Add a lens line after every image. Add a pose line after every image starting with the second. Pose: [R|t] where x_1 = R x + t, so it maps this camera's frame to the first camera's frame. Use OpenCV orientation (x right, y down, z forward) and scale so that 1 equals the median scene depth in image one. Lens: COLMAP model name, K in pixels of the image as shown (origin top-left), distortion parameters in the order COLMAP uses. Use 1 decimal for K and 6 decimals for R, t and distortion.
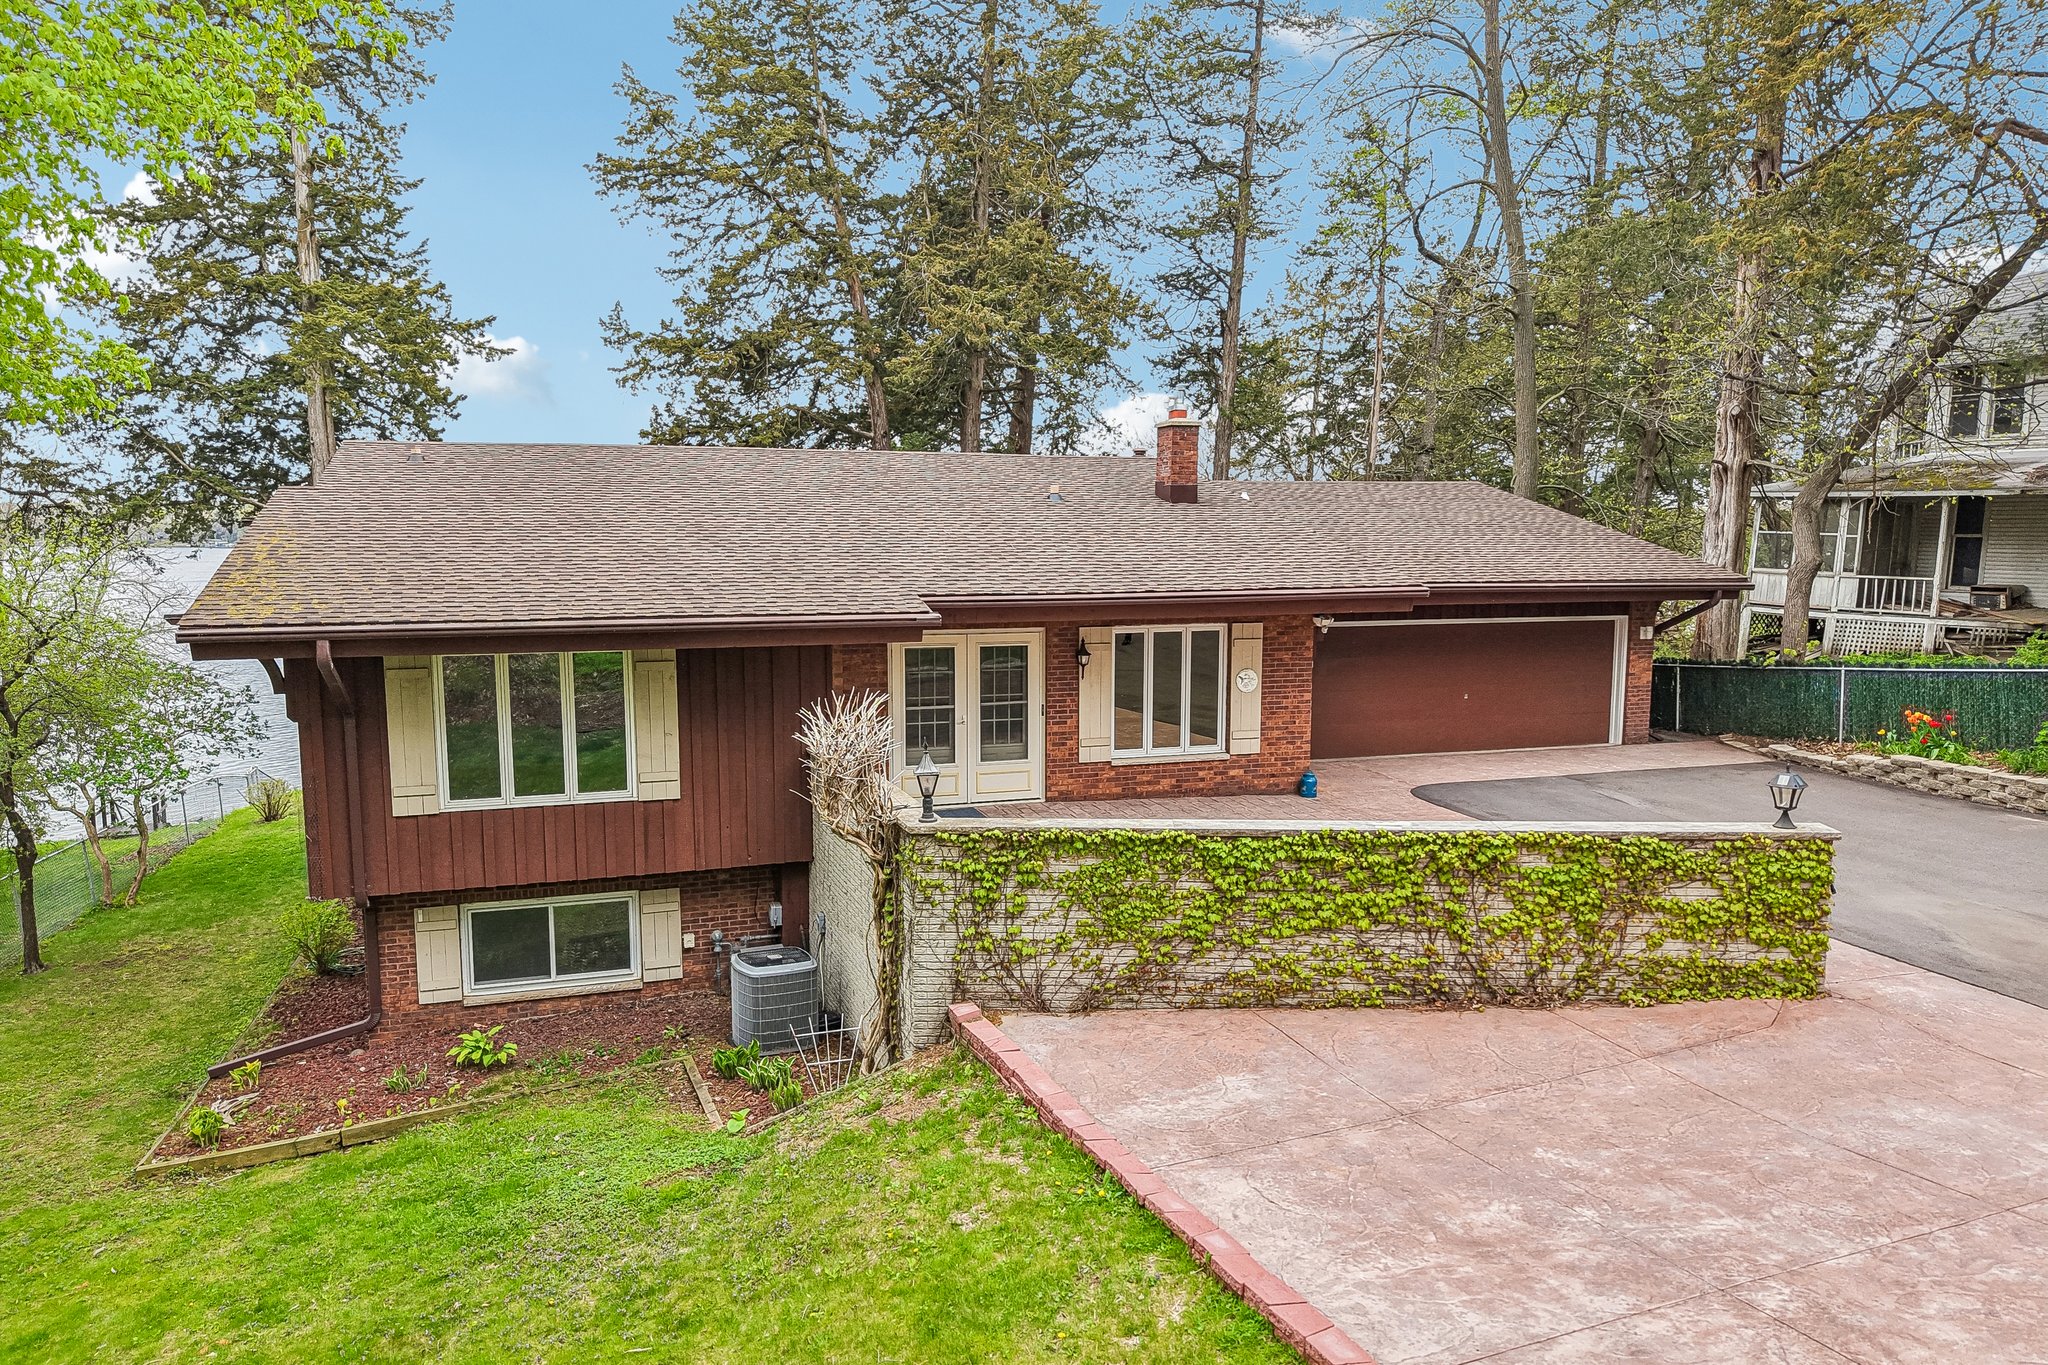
lens RADIAL K [[1371.5, 0, 1014.2], [0, 1371.5, 697.7], [0, 0, 1]] dist [0.011528, -0.006516]
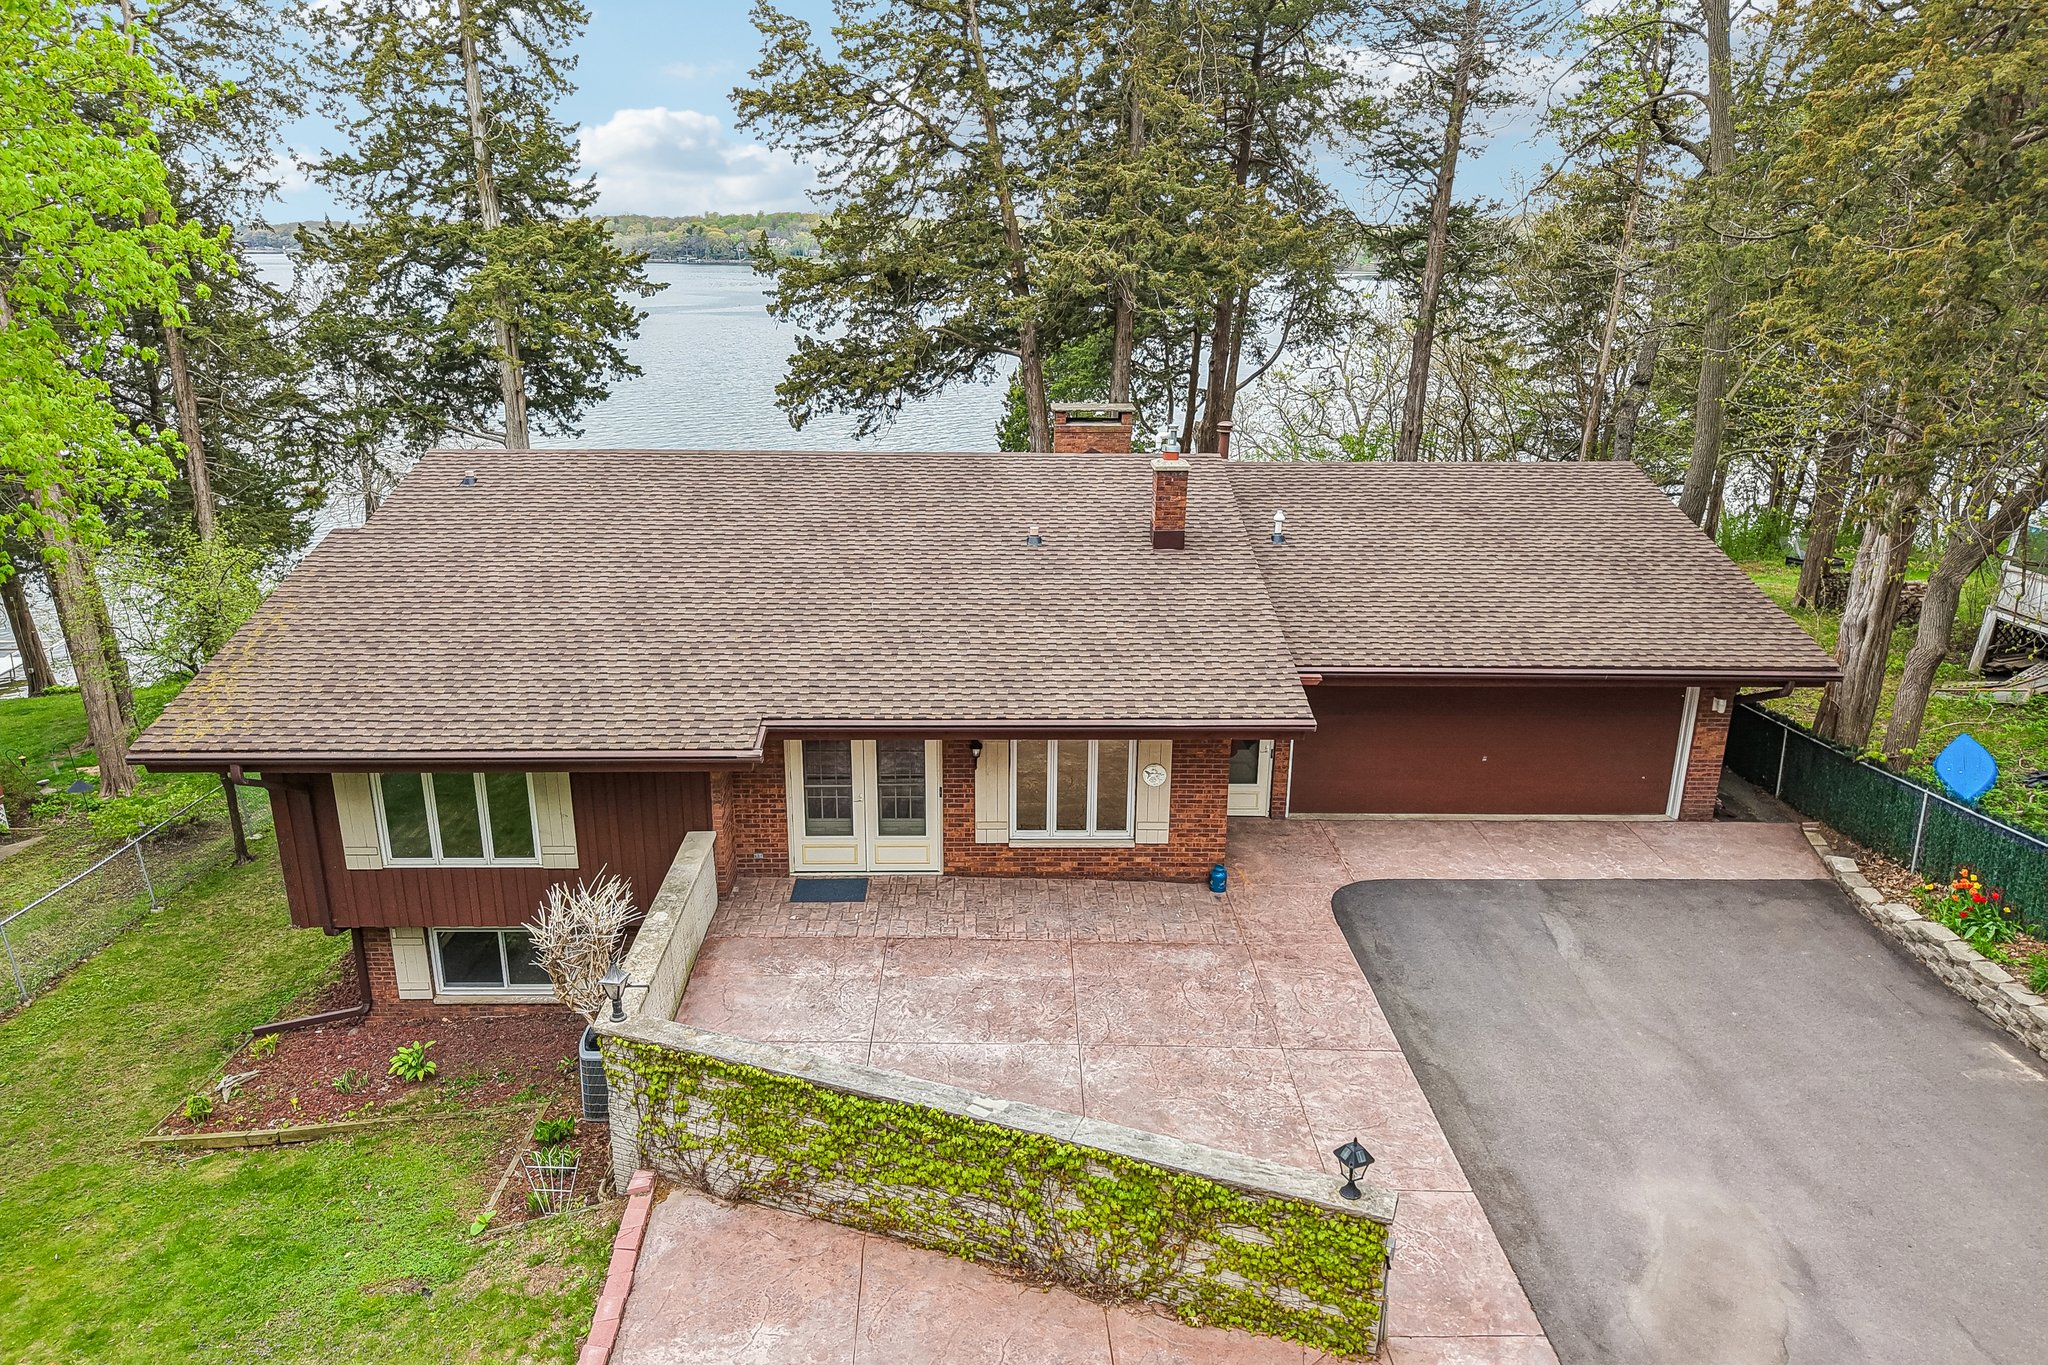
lens RADIAL K [[1371.5, 0, 1013.8], [0, 1371.5, 697.9], [0, 0, 1]] dist [0.011528, -0.006516]
pose [[0.954232, 0.099279, -0.282107, 0.368895], [-0.042448, 0.978703, 0.200843, -0.278968], [0.296039, -0.179676, 0.938124, 0.053650]]
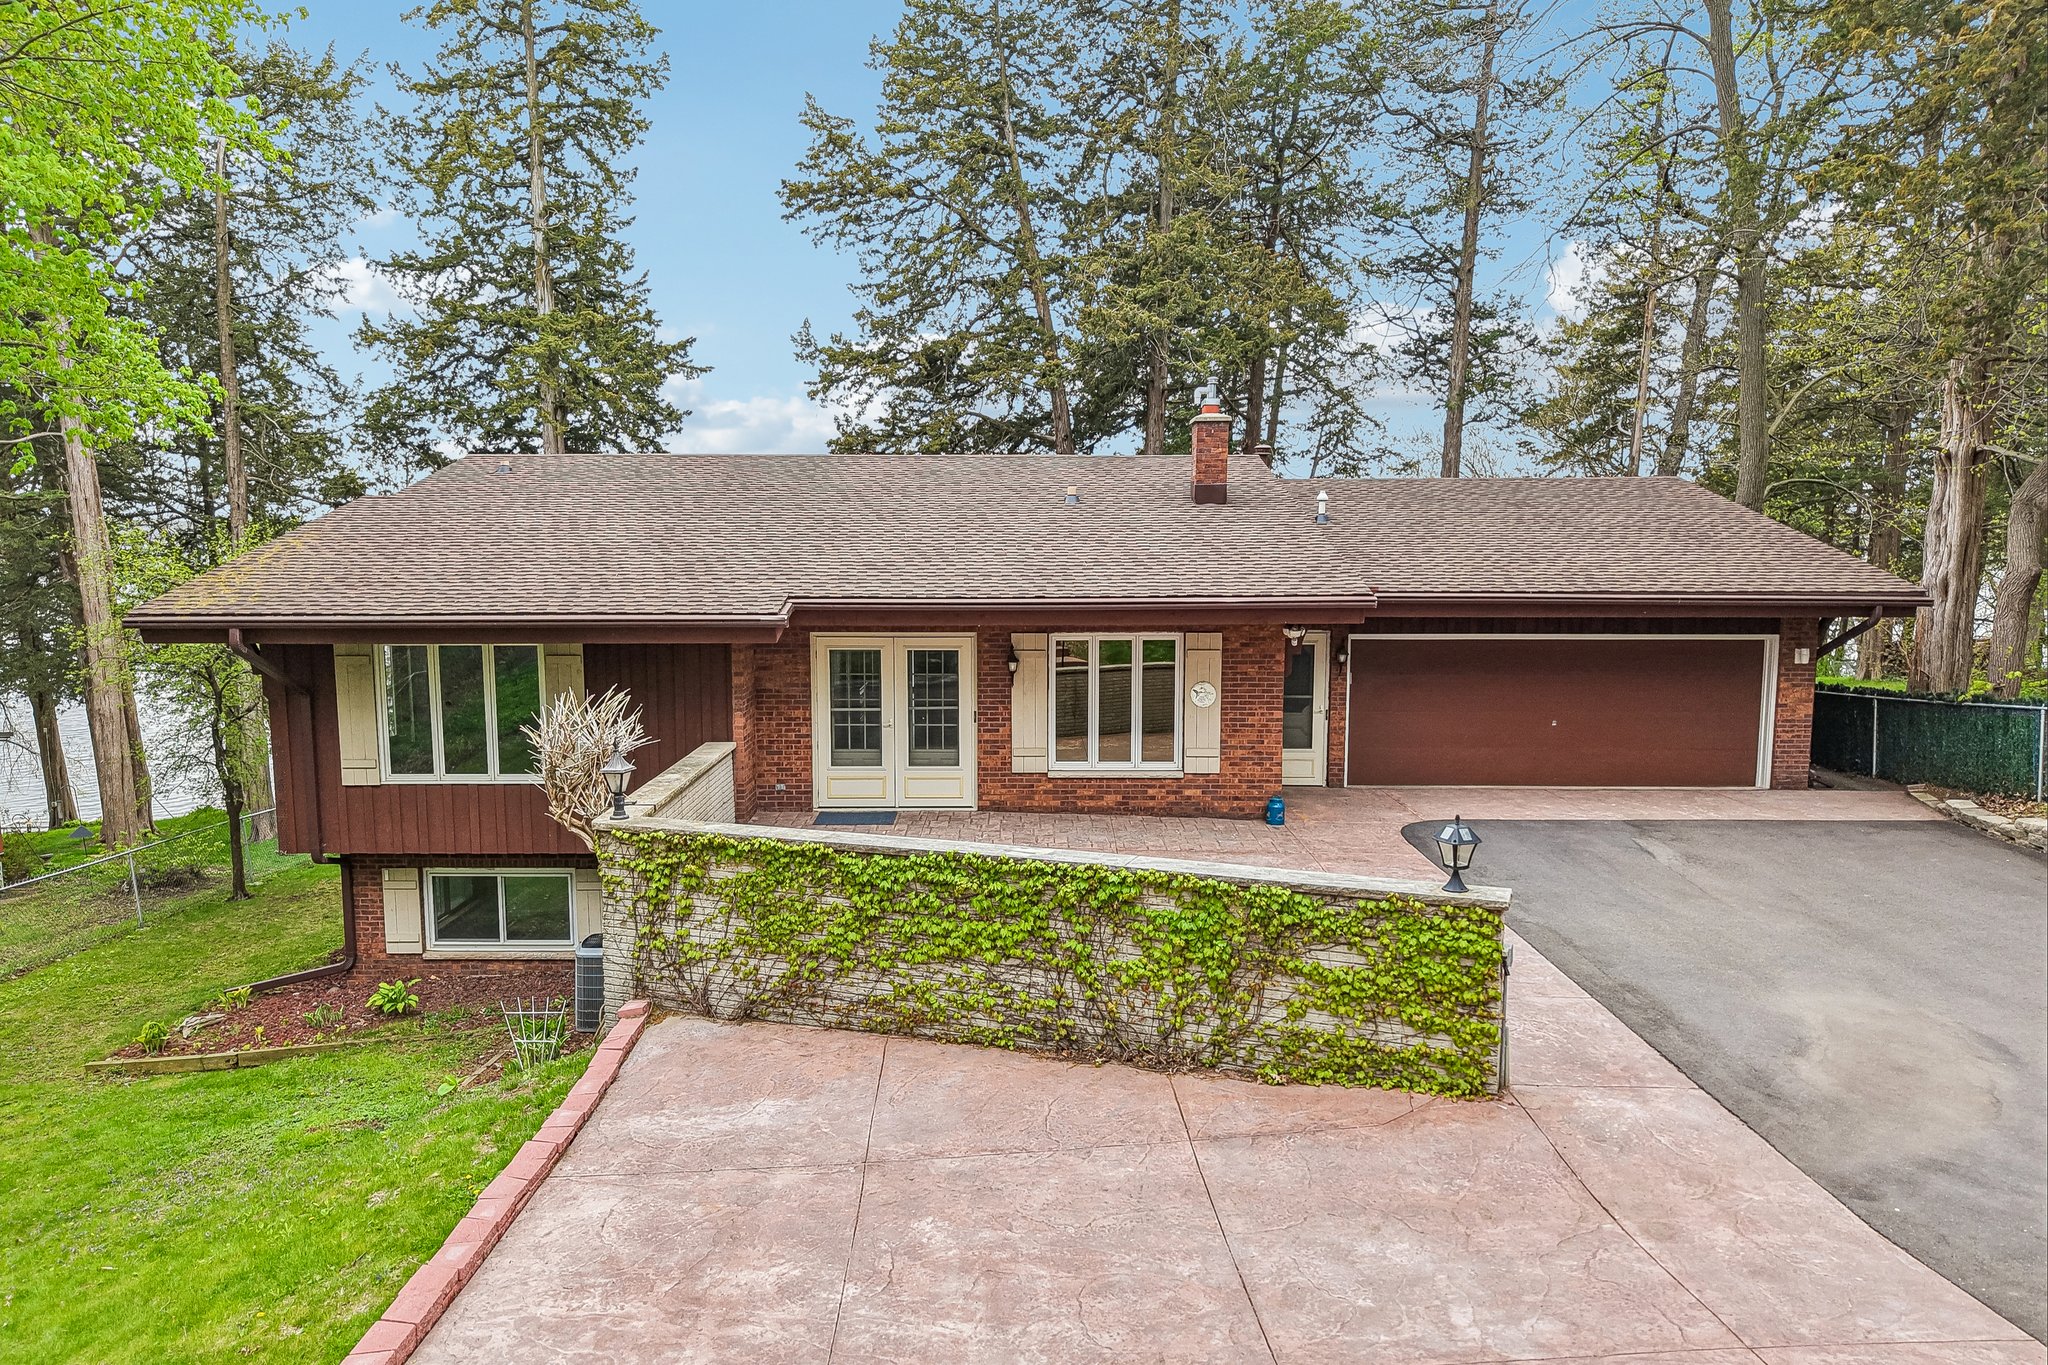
lens RADIAL K [[1371.5, 0, 1013.2], [0, 1371.5, 696.8], [0, 0, 1]] dist [0.011528, -0.006516]
pose [[0.947394, 0.037060, -0.317917, 0.365301], [-0.038015, 0.999272, 0.003201, -0.009539], [0.317804, 0.009053, 0.948113, 0.082460]]
